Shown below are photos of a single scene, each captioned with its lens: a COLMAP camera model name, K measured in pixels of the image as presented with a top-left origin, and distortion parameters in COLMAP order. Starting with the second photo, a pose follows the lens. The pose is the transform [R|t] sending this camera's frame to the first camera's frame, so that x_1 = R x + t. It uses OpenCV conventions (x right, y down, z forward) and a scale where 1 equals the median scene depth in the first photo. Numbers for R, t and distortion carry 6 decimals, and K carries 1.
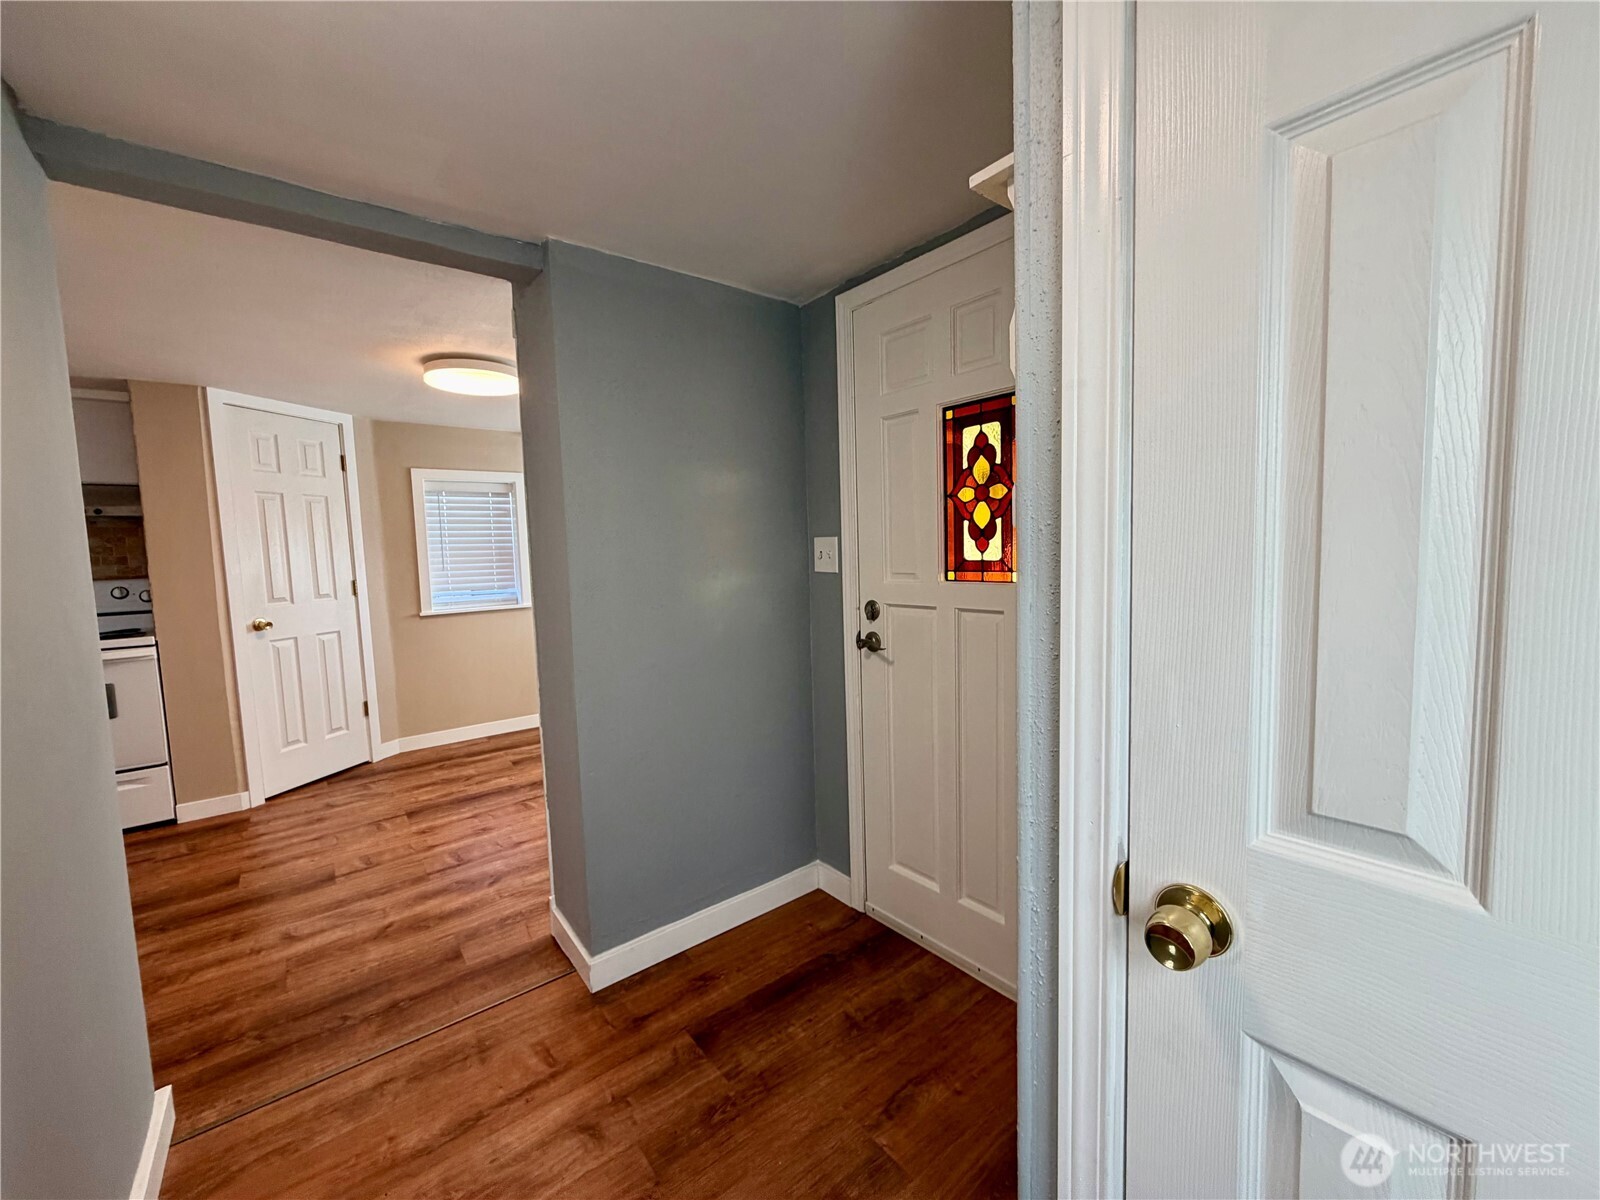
lens RADIAL K [[636.9, 0, 796.5], [0, 636.9, 598.7], [0, 0, 1]] dist [0.000795, -0.000204]
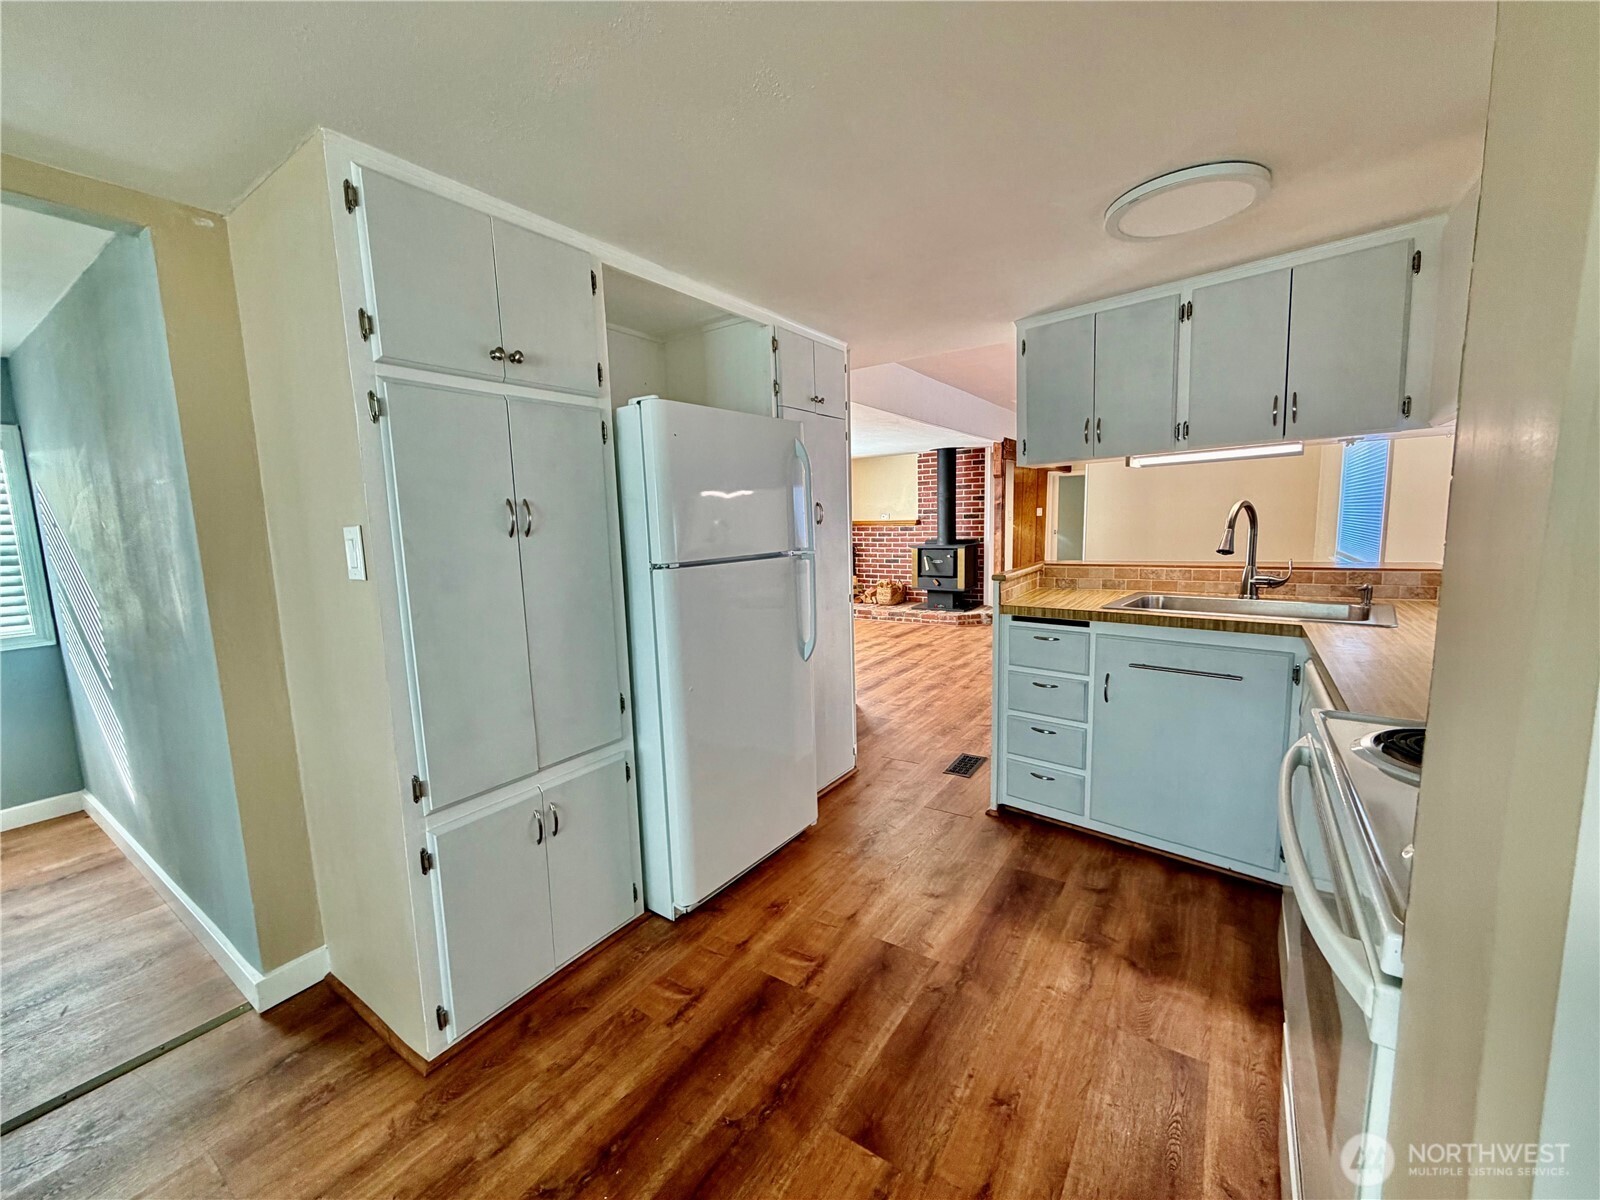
lens RADIAL K [[636.9, 0, 796.5], [0, 636.9, 598.7], [0, 0, 1]] dist [0.000795, -0.000204]
pose [[-0.952635, 0.094827, -0.288953, -0.702736], [0.032692, 0.976570, 0.212705, -0.067420], [0.302353, 0.193184, -0.933415, 0.958827]]
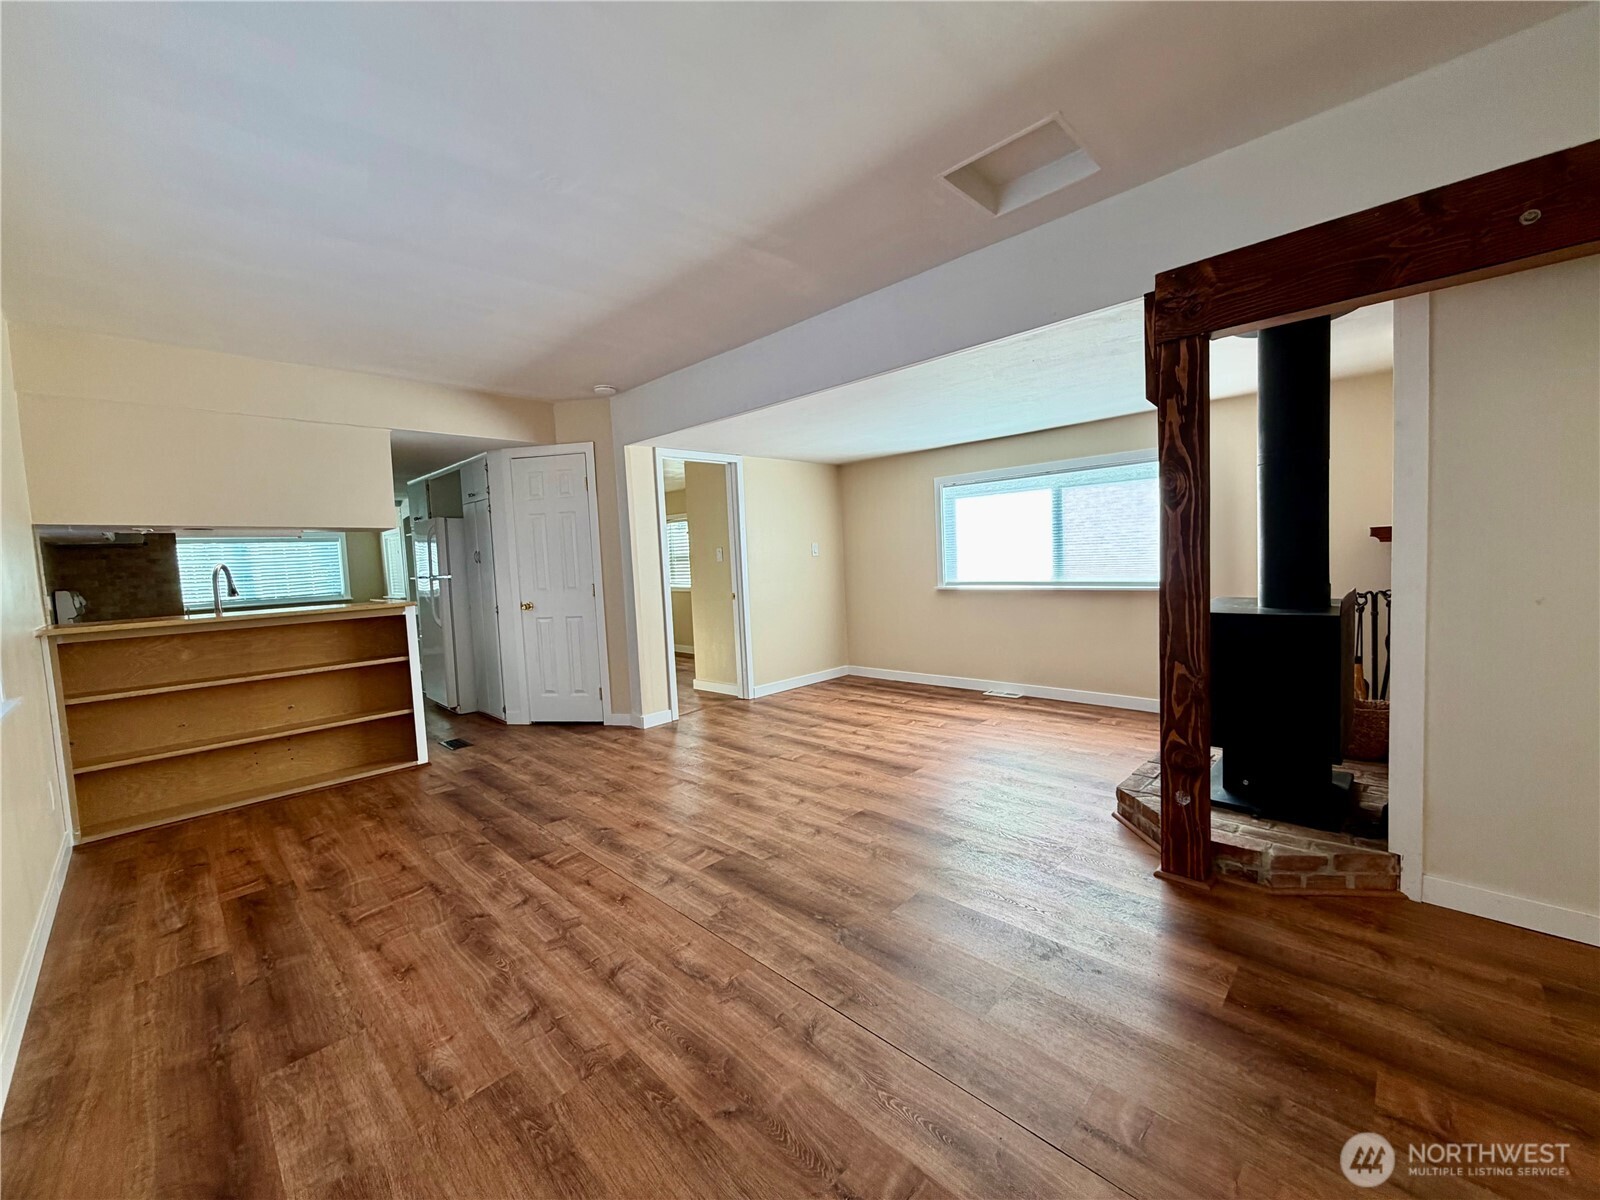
lens RADIAL K [[636.9, 0, 796.5], [0, 636.9, 598.7], [0, 0, 1]] dist [0.000795, -0.000204]
pose [[-0.126837, -0.032666, 0.991386, -2.542539], [0.130719, 0.990190, 0.049350, 0.120123], [-0.983273, 0.135853, -0.121322, -0.360070]]
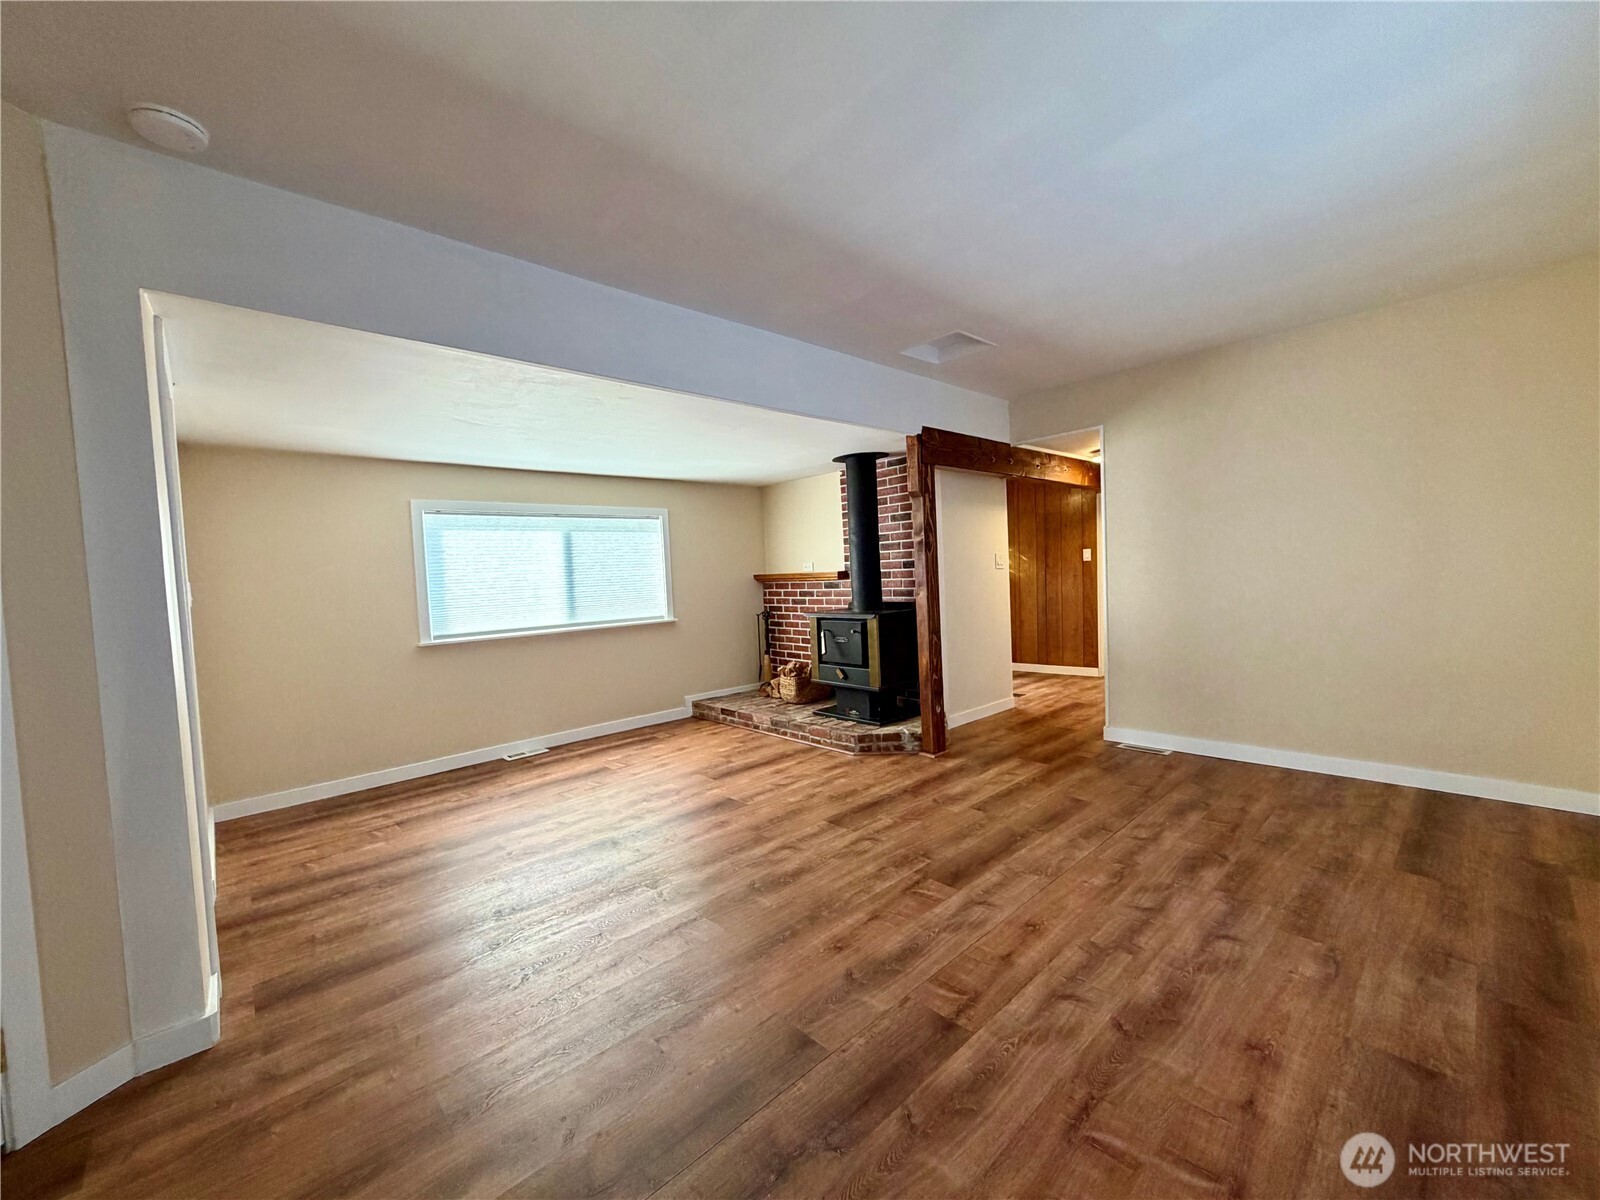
lens RADIAL K [[636.9, 0, 796.5], [0, 636.9, 598.7], [0, 0, 1]] dist [0.000795, -0.000204]
pose [[-0.994023, 0.080086, -0.074191, -1.621960], [0.070527, 0.989829, 0.123549, 0.033908], [0.083331, 0.117578, -0.989561, 0.335964]]
